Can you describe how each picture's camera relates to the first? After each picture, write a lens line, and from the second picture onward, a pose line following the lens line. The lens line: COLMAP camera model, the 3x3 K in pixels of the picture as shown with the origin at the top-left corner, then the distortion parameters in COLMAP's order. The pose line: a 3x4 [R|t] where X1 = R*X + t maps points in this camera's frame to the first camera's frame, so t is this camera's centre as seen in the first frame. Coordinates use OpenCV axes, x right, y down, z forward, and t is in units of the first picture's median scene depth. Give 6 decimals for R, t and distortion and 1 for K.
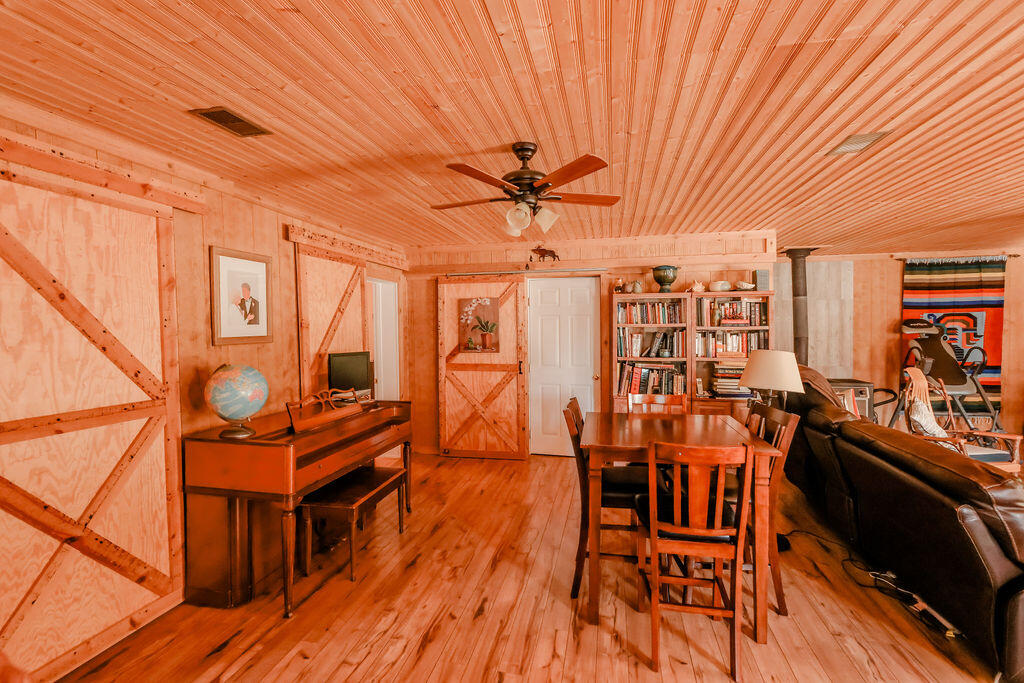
lens RADIAL K [[470.5, 0, 517.7], [0, 470.5, 341.3], [0, 0, 1]] dist [-0.000030, 0.001259]
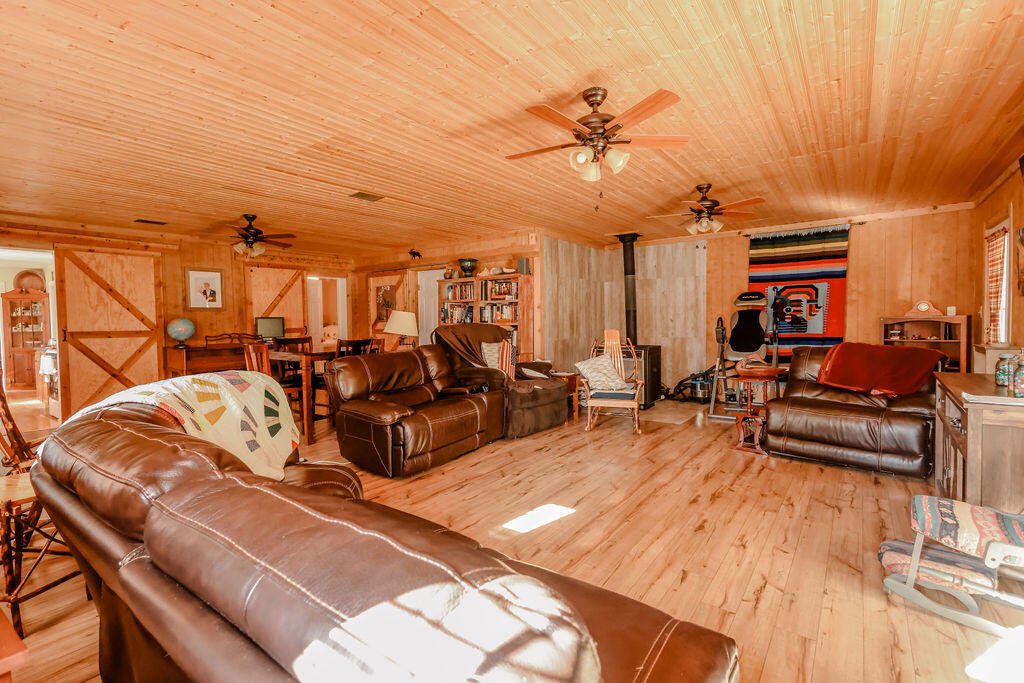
lens RADIAL K [[470.5, 0, 506.8], [0, 470.5, 337.6], [0, 0, 1]] dist [-0.000030, 0.001259]
pose [[0.903415, 0.013156, -0.428565, 0.937426], [-0.007989, 0.999872, 0.013854, 0.051582], [0.428693, -0.009092, 0.903405, -0.214377]]
